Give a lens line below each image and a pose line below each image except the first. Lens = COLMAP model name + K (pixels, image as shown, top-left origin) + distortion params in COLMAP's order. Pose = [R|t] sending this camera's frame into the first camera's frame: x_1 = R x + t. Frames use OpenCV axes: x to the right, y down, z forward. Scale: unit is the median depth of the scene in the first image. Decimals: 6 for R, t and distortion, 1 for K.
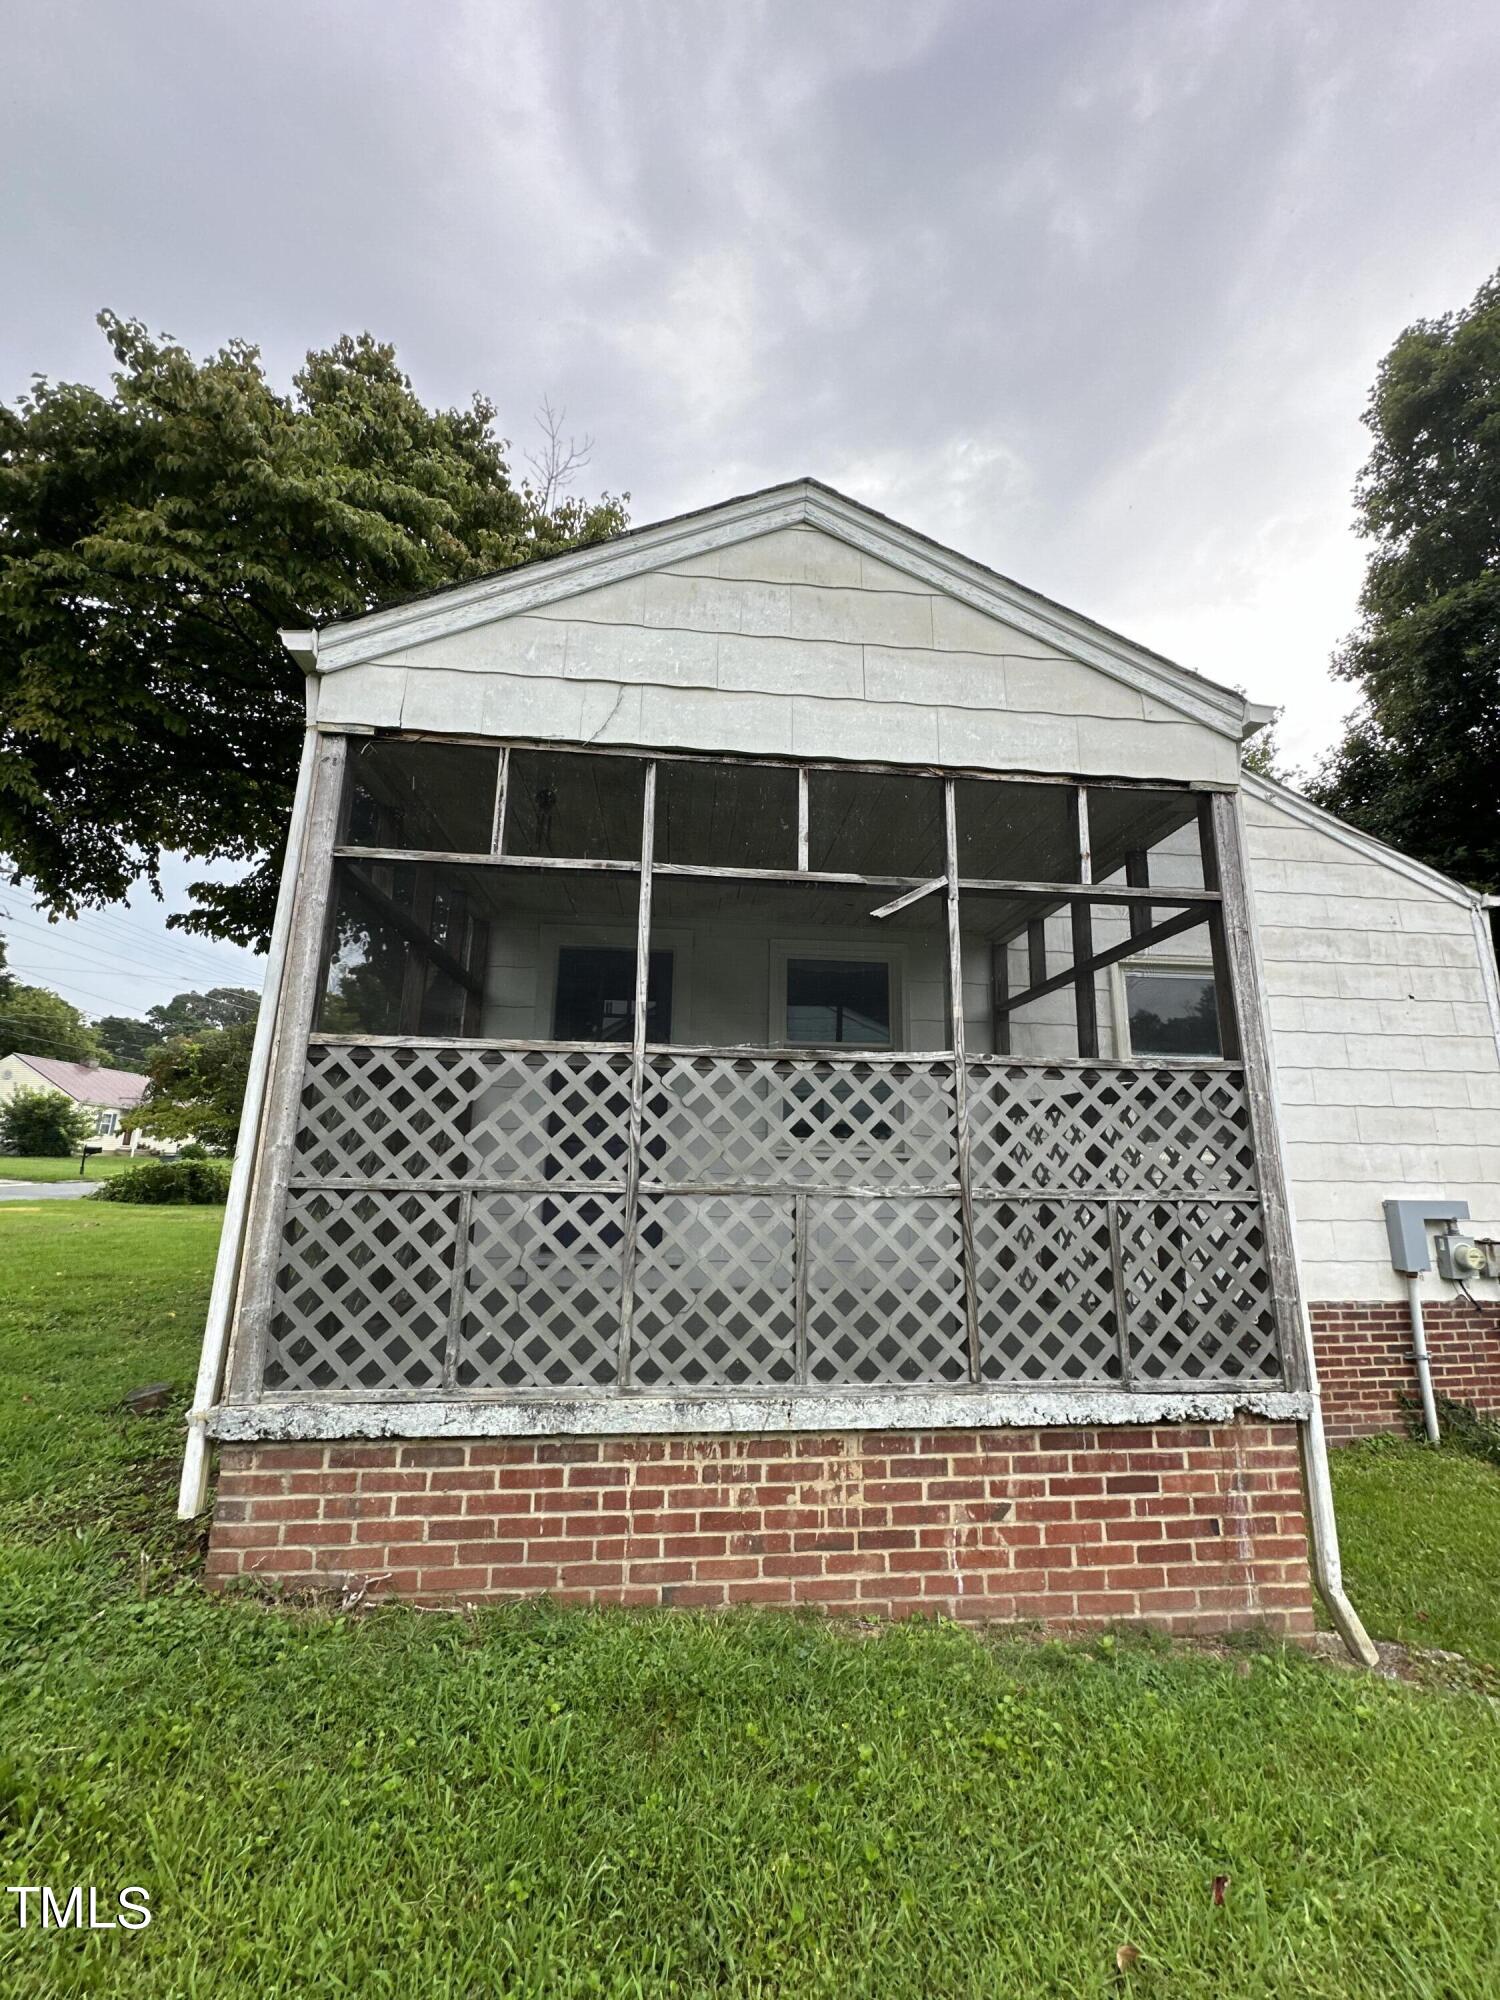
lens RADIAL K [[793.4, 0, 753.6], [0, 793.4, 1000.6], [0, 0, 1]] dist [-0.002828, 0.000584]
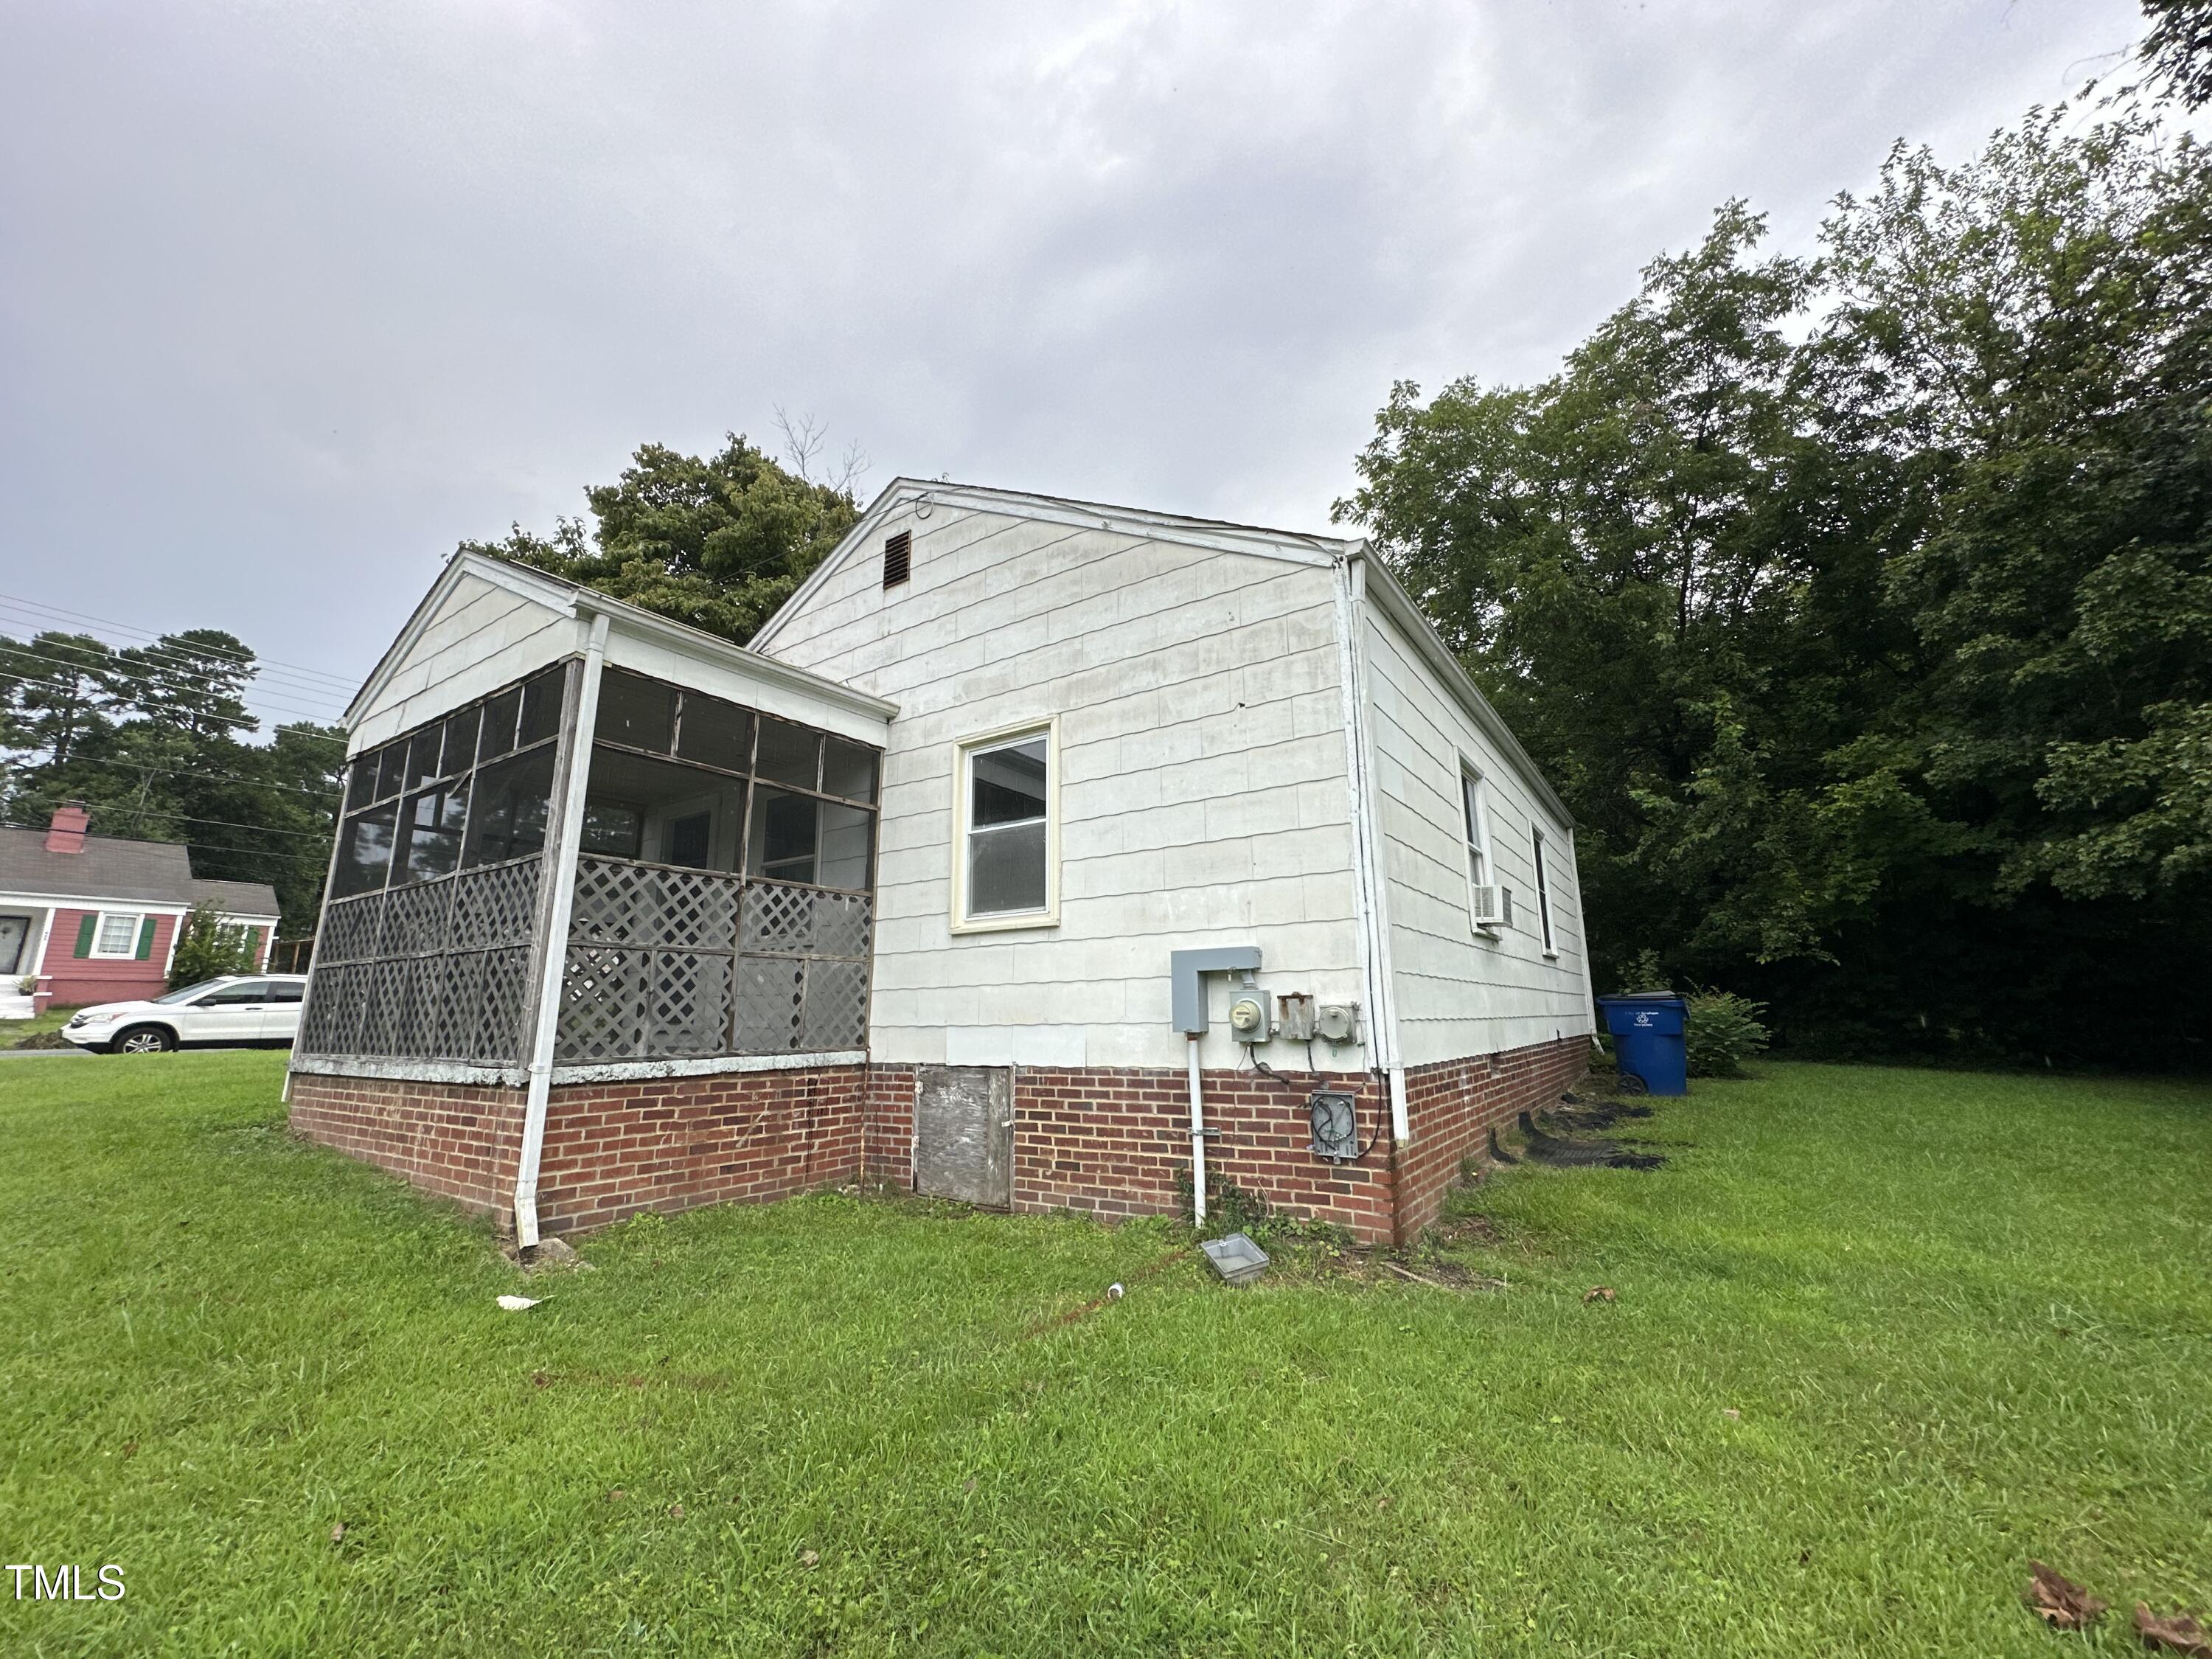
lens RADIAL K [[877.5, 0, 1106.9], [0, 877.5, 824.8], [0, 0, 1]] dist [-0.002828, 0.000584]
pose [[0.769404, -0.161094, -0.618115, 1.389551], [0.156908, 0.985692, -0.061581, 0.166749], [0.619191, -0.049607, 0.783672, 0.219875]]
